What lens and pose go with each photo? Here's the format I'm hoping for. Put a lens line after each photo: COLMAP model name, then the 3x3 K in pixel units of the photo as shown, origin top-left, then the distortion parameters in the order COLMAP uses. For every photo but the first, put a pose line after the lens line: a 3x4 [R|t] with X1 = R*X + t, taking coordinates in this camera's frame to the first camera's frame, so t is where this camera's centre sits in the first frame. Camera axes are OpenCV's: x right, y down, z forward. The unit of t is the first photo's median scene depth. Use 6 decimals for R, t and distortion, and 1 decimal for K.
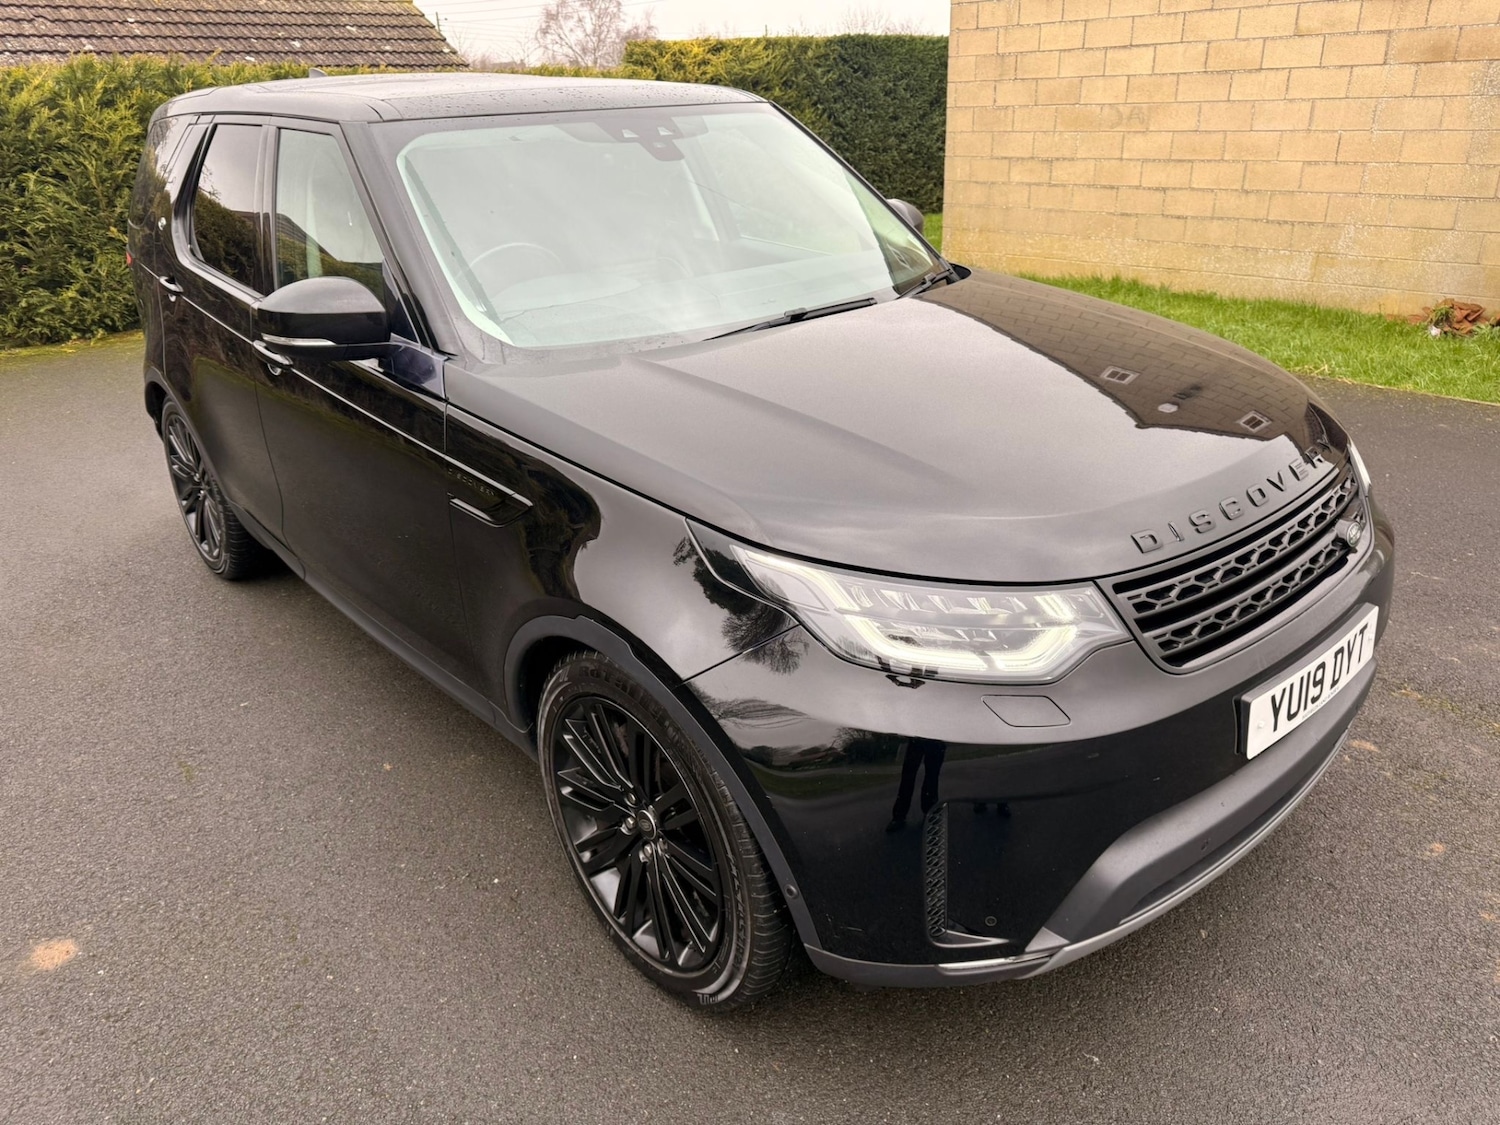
lens RADIAL K [[1075.2, 0, 748.4], [0, 1075.2, 565.0], [0, 0, 1]] dist [0.005871, -0.002478]
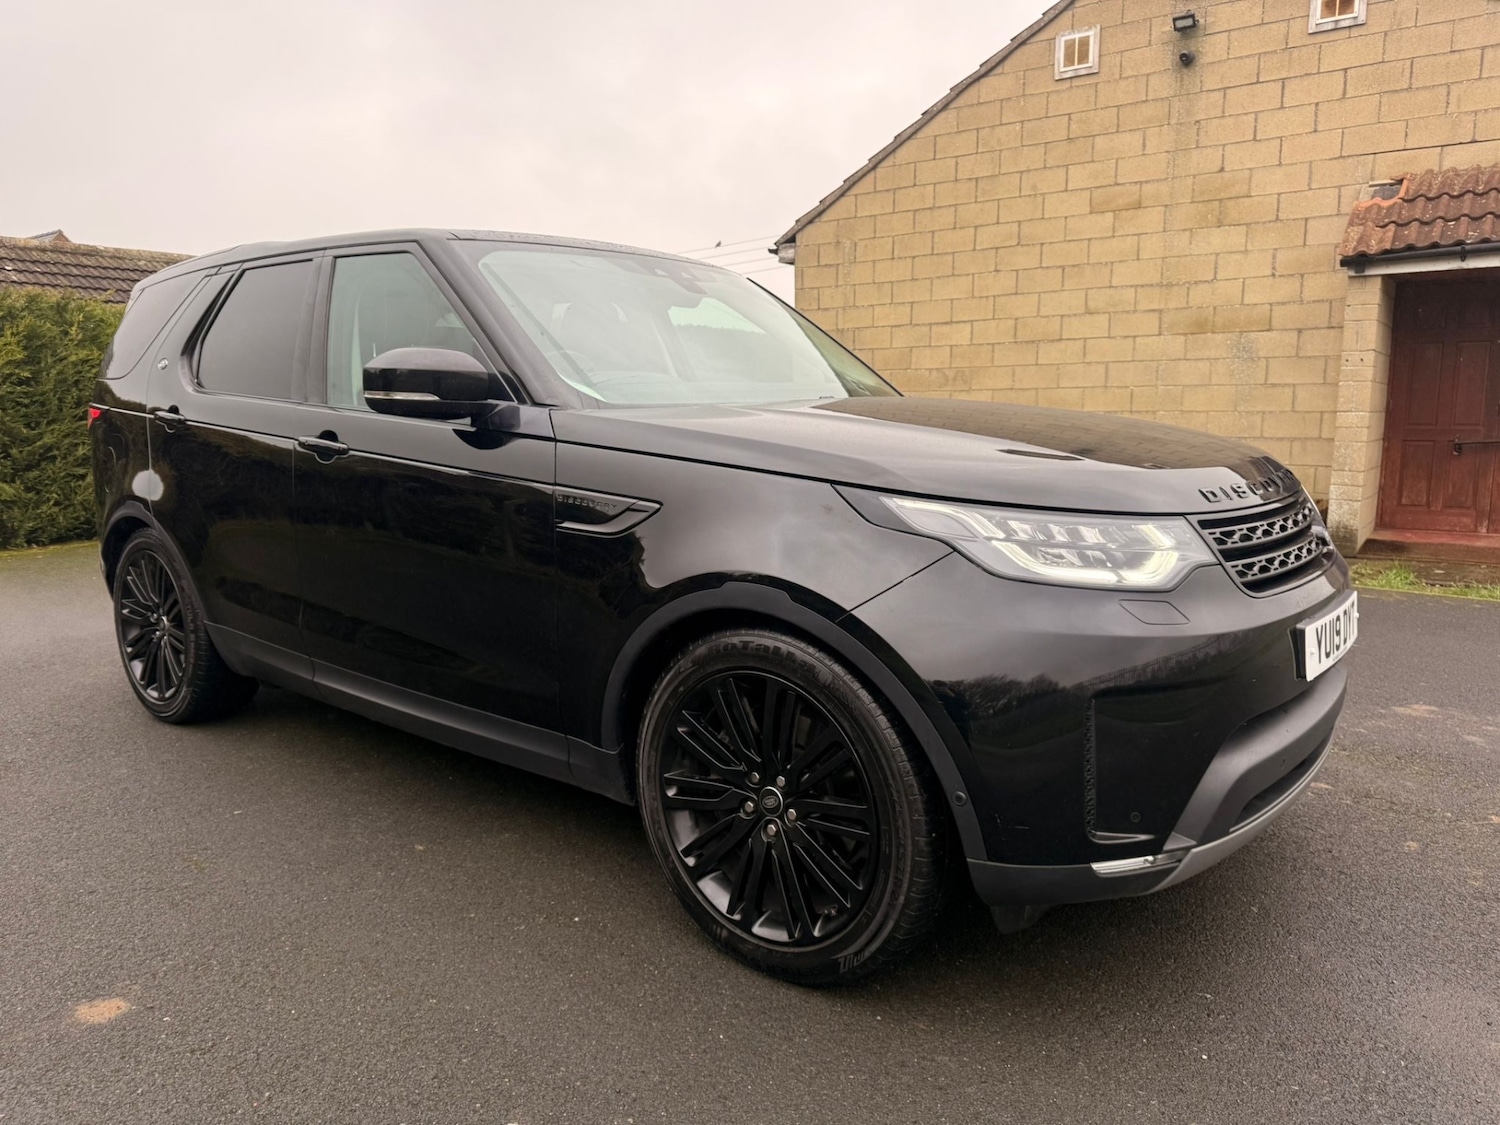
lens RADIAL K [[1070.4, 0, 742.2], [0, 1070.4, 564.1], [0, 0, 1]] dist [0.023407, -0.024439]
pose [[0.985563, 0.000236, 0.169311, -0.151646], [0.043964, 0.965340, -0.257264, 0.144293], [-0.163503, 0.260994, 0.951393, -0.025353]]
